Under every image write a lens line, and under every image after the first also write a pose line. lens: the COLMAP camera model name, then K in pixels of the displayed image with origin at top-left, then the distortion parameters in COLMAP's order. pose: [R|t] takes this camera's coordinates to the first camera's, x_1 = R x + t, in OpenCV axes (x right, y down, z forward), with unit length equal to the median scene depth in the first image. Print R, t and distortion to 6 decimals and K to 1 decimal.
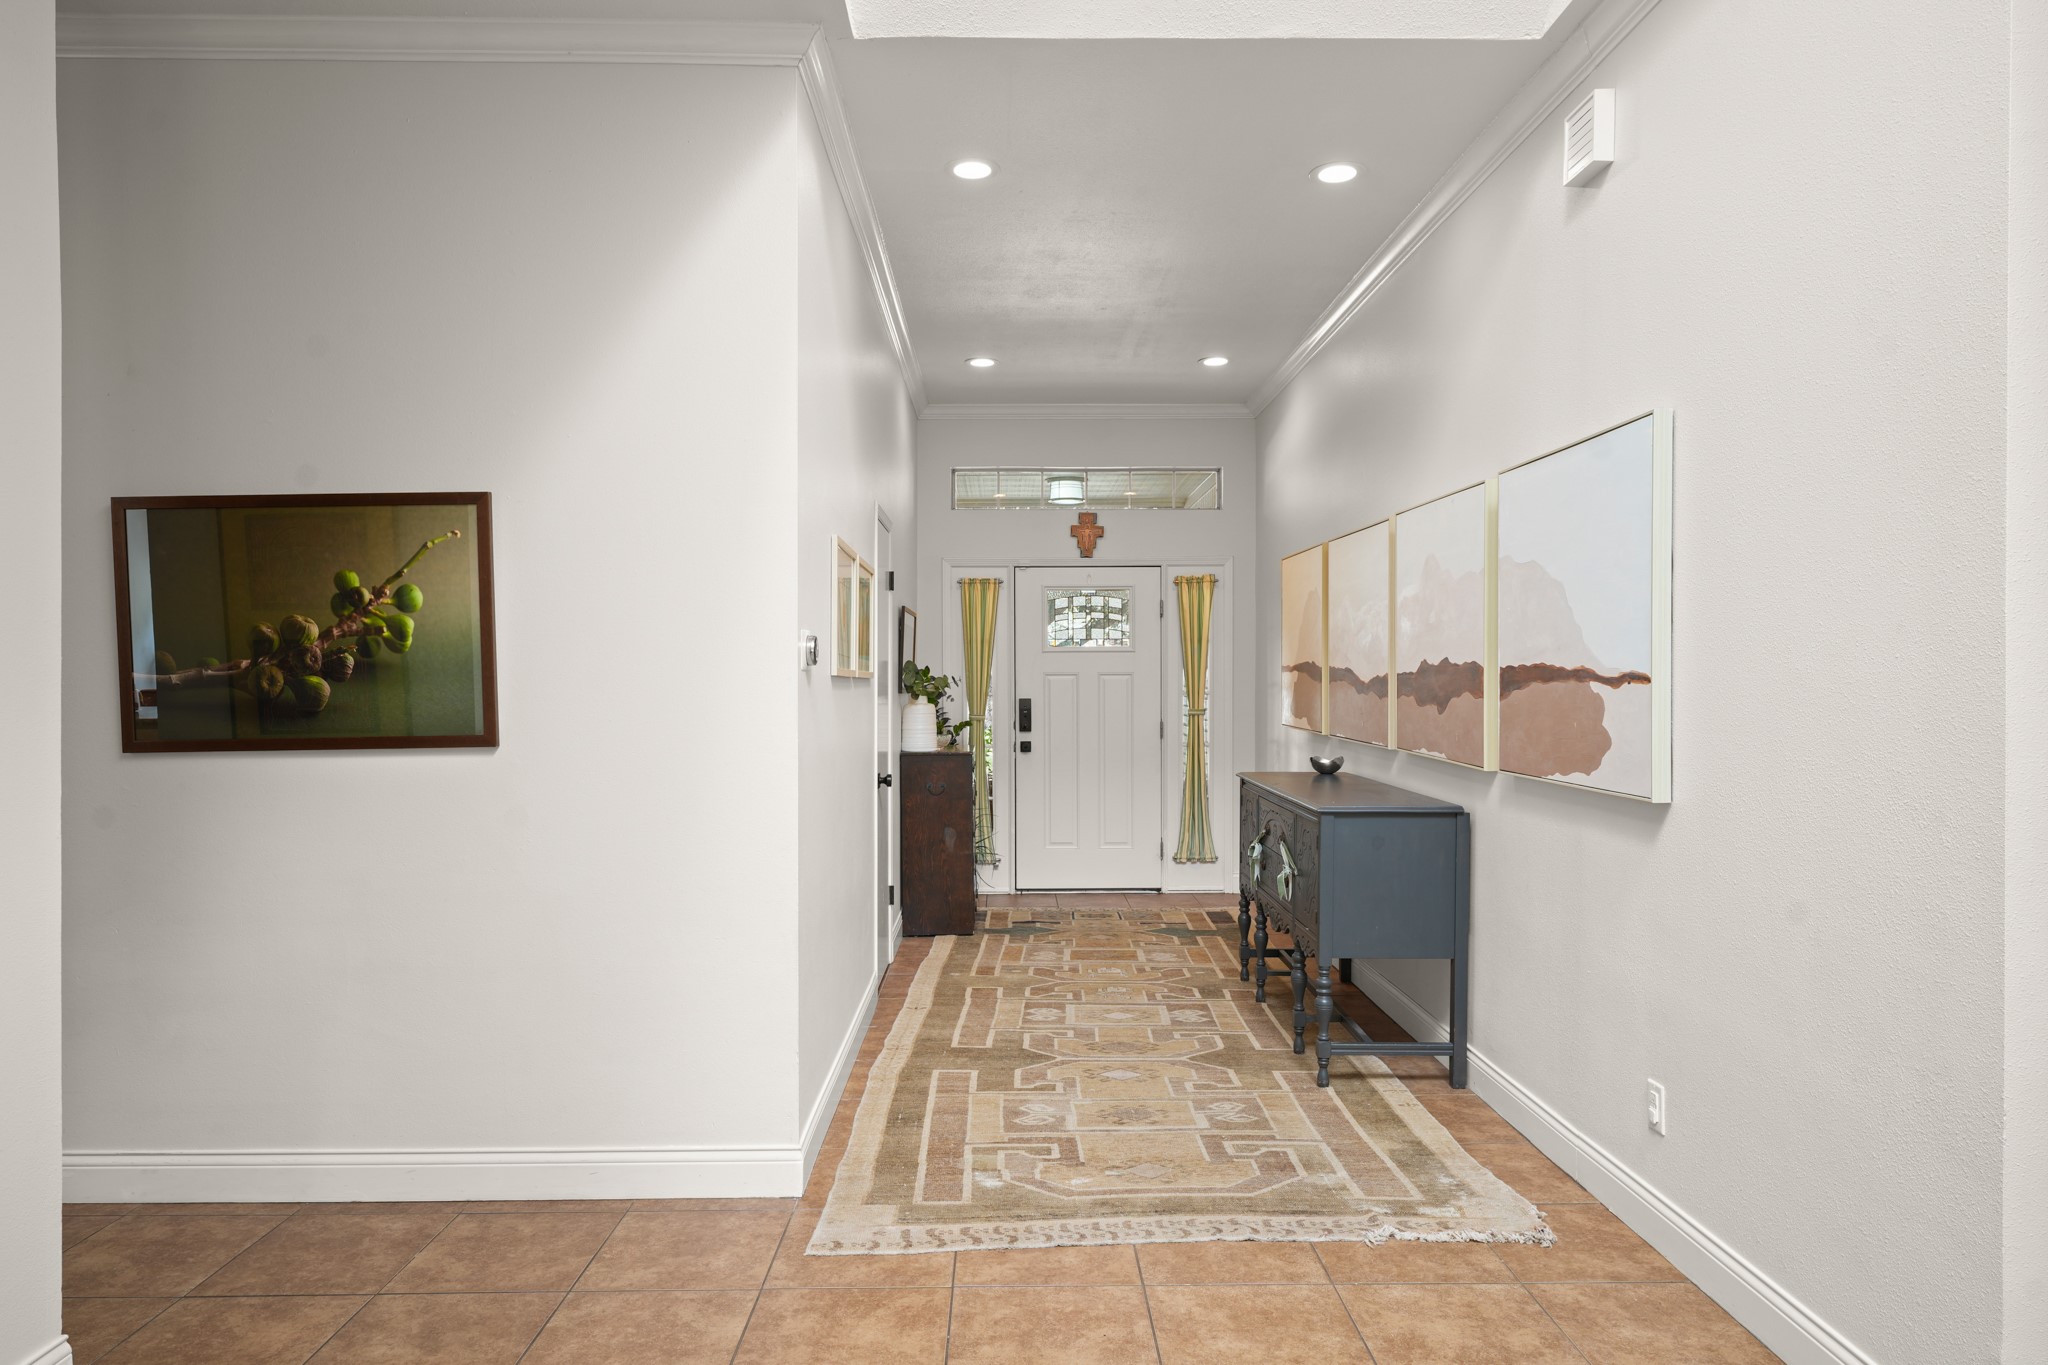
lens RADIAL K [[1275.3, 0, 1020.7], [0, 1275.3, 690.0], [0, 0, 1]] dist [-0.007127, 0.000455]
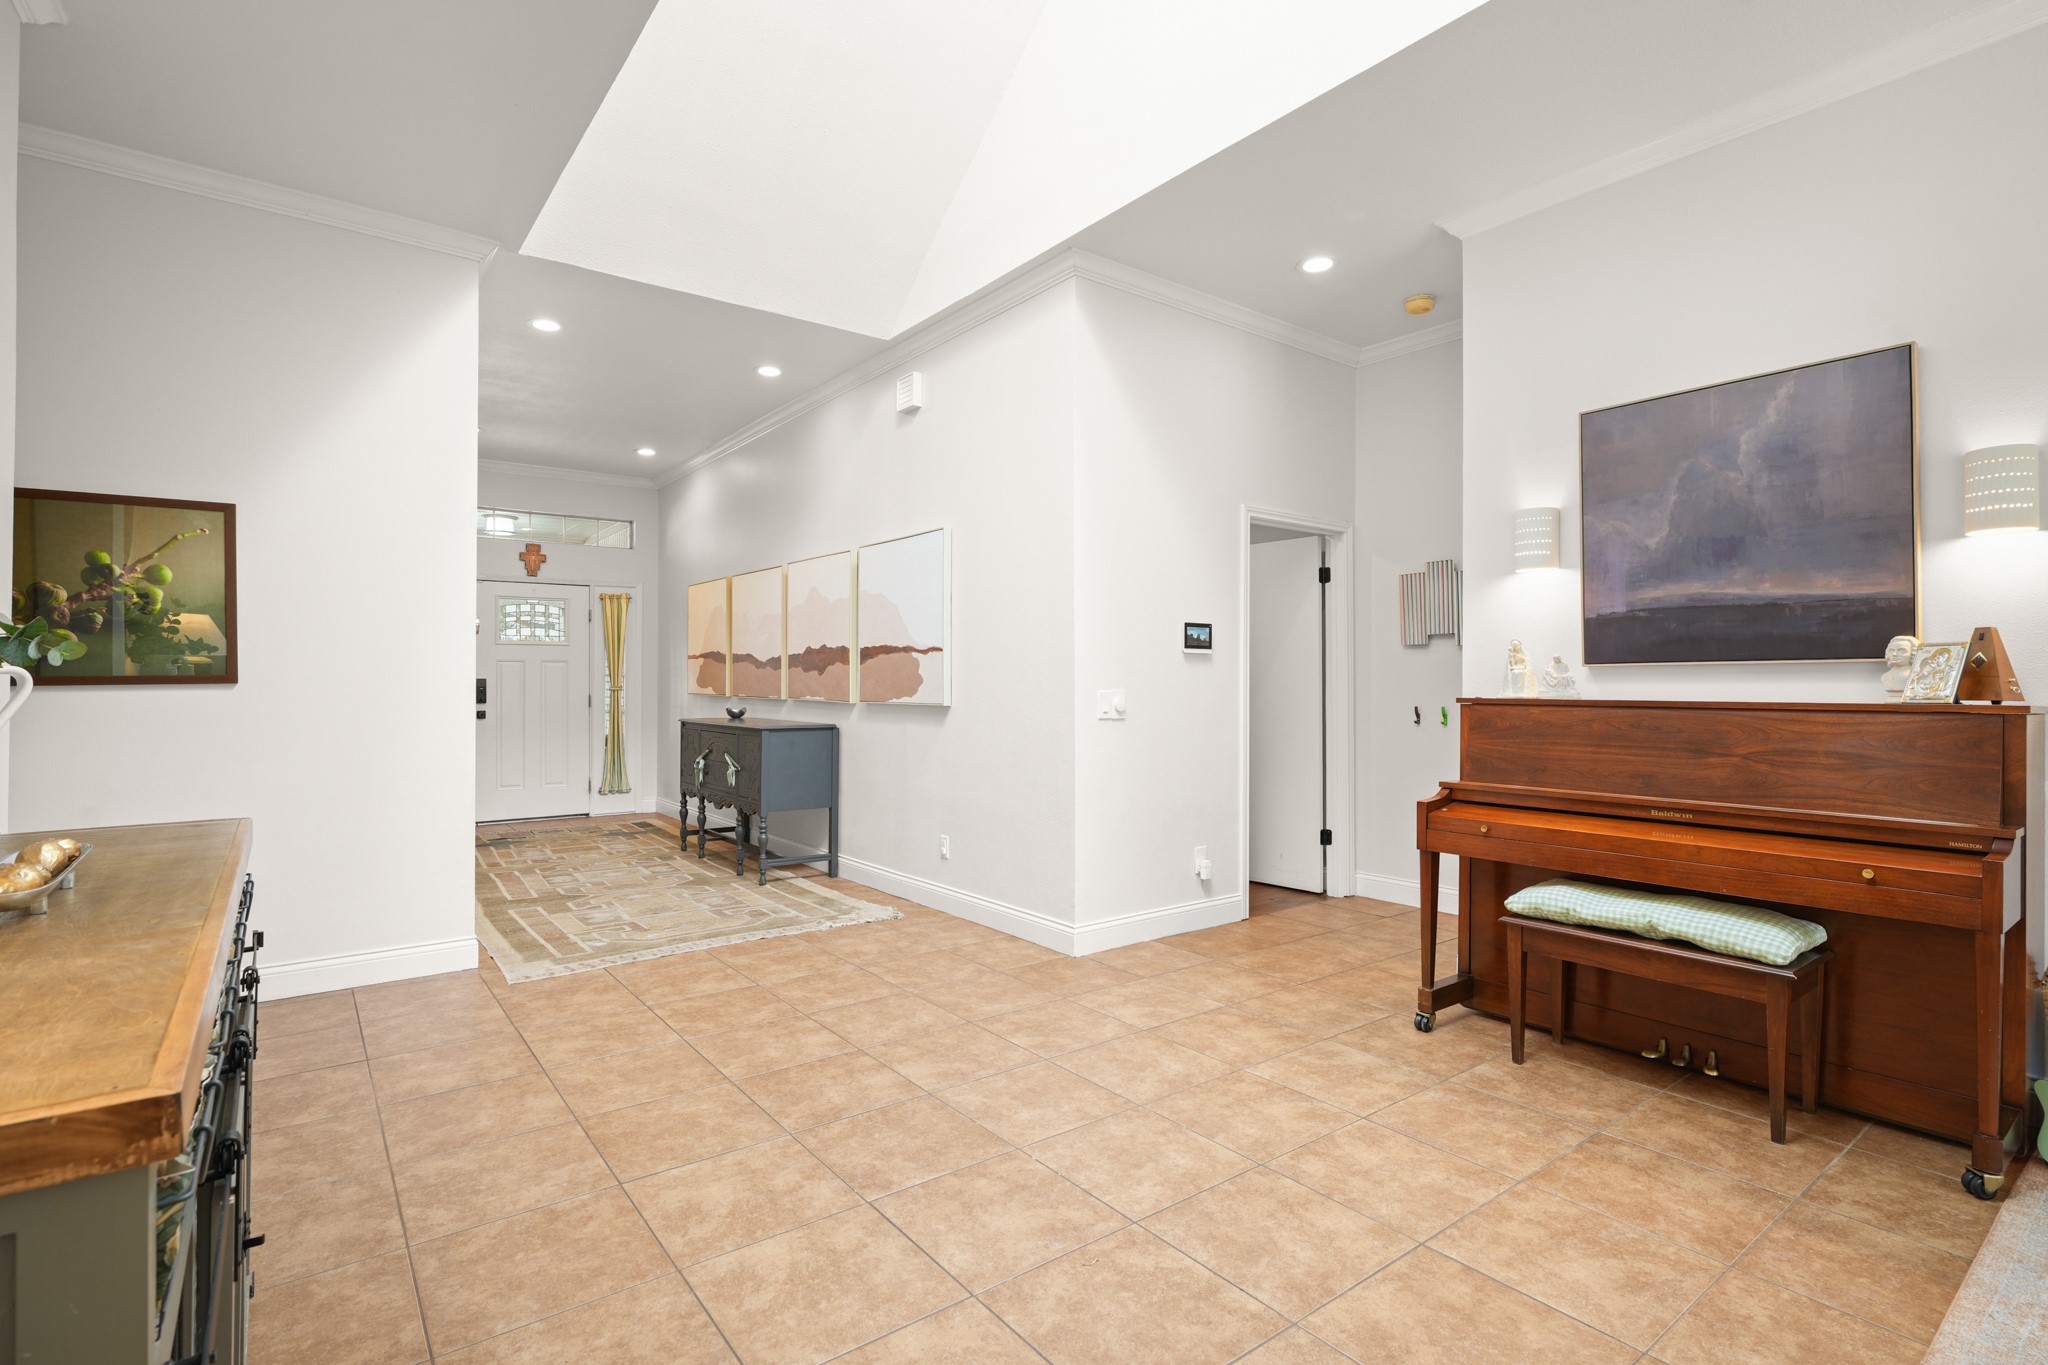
lens RADIAL K [[995.6, 0, 1033.2], [0, 995.6, 677.7], [0, 0, 1]] dist [0.002546, -0.000899]
pose [[0.800220, 0.004535, 0.599690, -0.312257], [0.006988, 0.999833, -0.016885, 0.053524], [-0.599666, 0.017702, 0.800054, -0.356101]]
